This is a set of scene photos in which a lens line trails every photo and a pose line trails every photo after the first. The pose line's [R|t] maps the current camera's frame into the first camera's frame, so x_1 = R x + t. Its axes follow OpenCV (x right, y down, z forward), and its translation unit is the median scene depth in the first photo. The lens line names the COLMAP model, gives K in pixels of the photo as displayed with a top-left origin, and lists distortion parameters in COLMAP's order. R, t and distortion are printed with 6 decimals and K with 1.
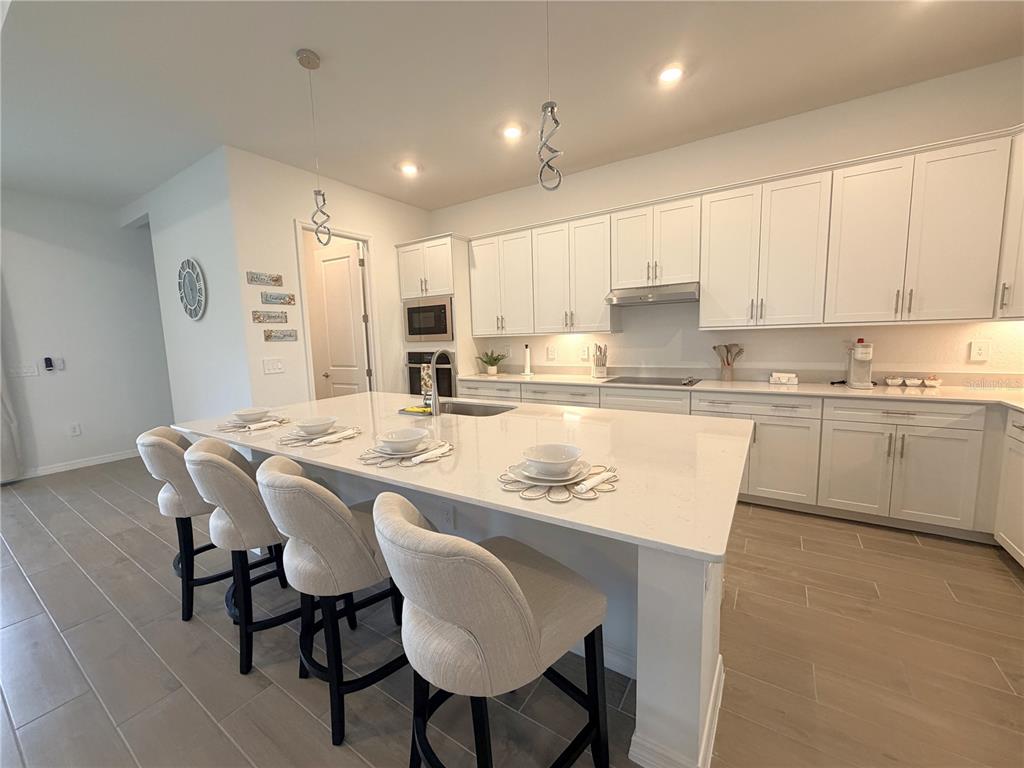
lens RADIAL K [[412.3, 0, 507.7], [0, 412.3, 385.3], [0, 0, 1]] dist [-0.000734, -0.000091]
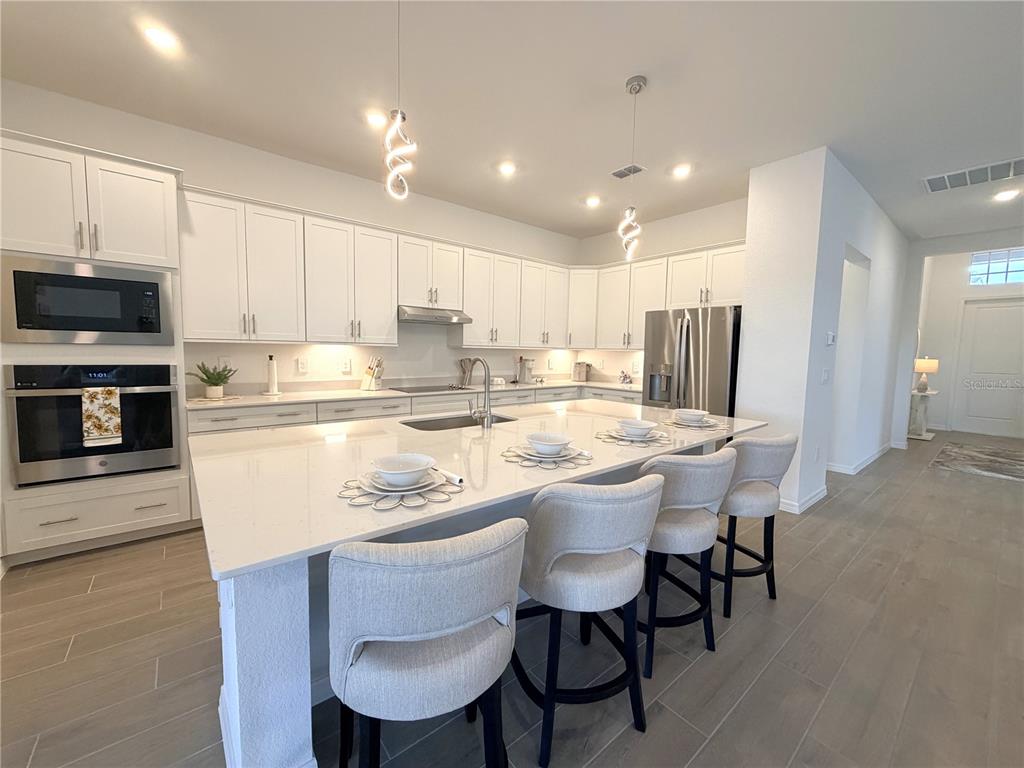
lens RADIAL K [[407.0, 0, 508.1], [0, 407.0, 382.4], [0, 0, 1]] dist [-0.000616, -0.000119]
pose [[0.296972, -0.041238, 0.953995, -0.568546], [0.082530, 0.996437, 0.017382, -0.026048], [-0.951313, 0.073571, 0.299317, 0.372784]]
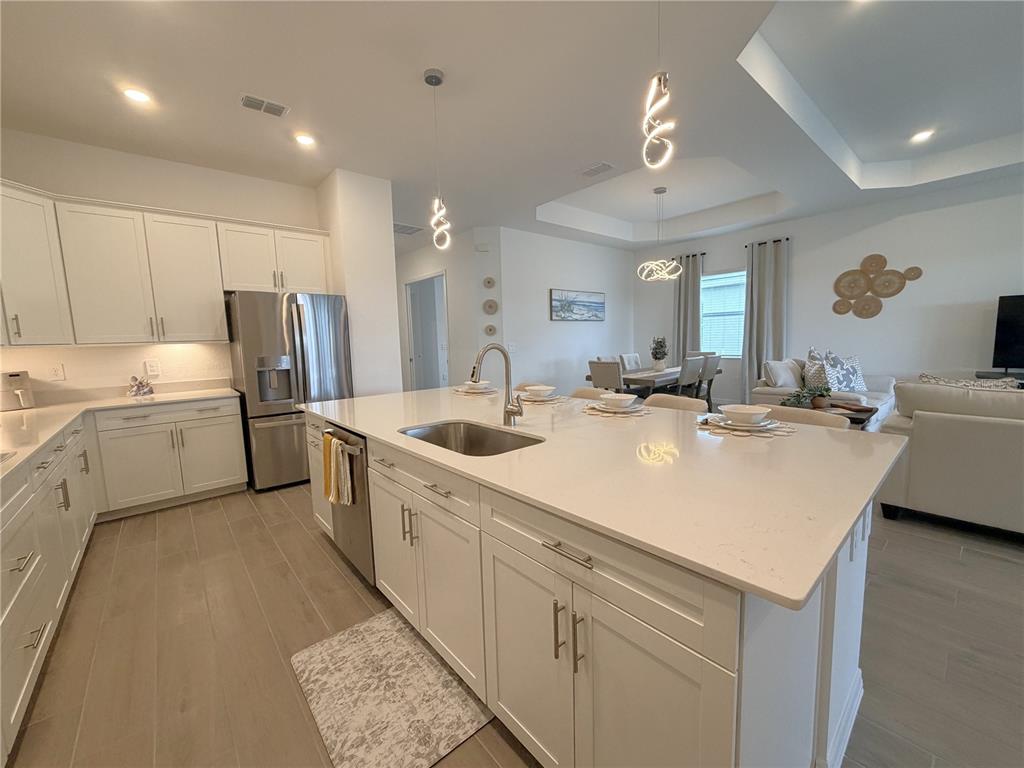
lens RADIAL K [[407.0, 0, 508.1], [0, 407.0, 382.4], [0, 0, 1]] dist [-0.000616, -0.000119]
pose [[-0.959415, 0.029668, 0.280435, -0.229421], [0.092110, 0.972875, 0.212201, -0.098679], [-0.266533, 0.229420, -0.936123, 0.937000]]
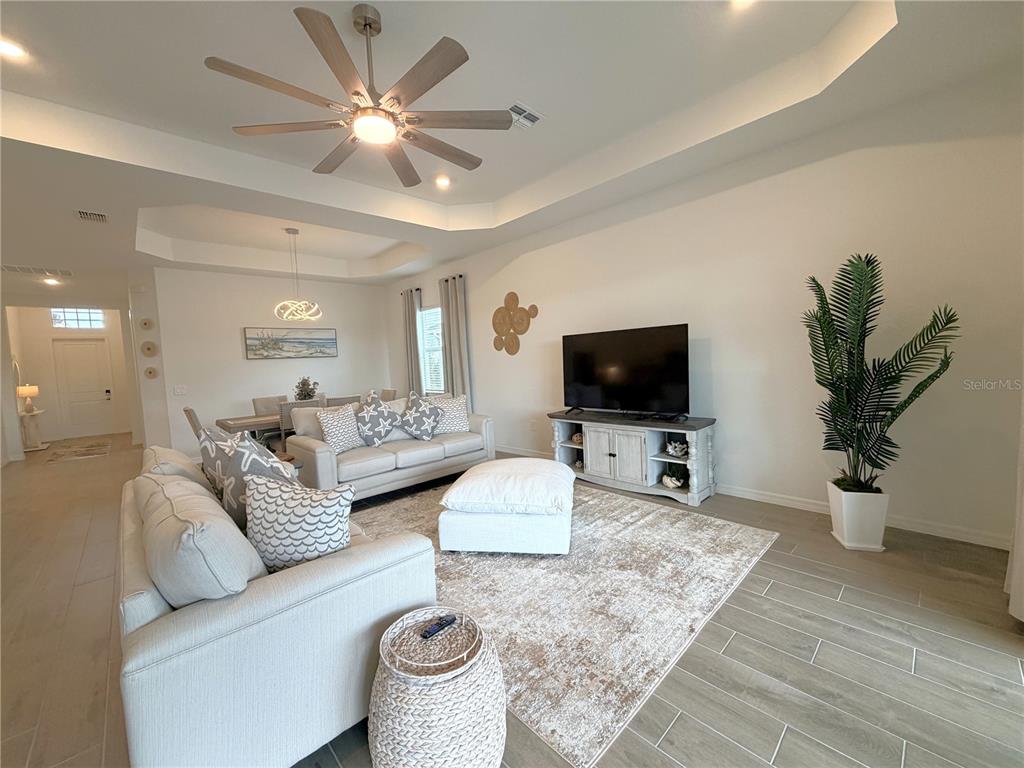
lens RADIAL K [[407.0, 0, 508.1], [0, 407.0, 382.4], [0, 0, 1]] dist [-0.000616, -0.000119]
pose [[-0.969147, 0.065621, 0.237589, -1.244742], [0.106826, 0.980501, 0.164945, -0.046879], [-0.222132, 0.185237, -0.957259, 0.636960]]
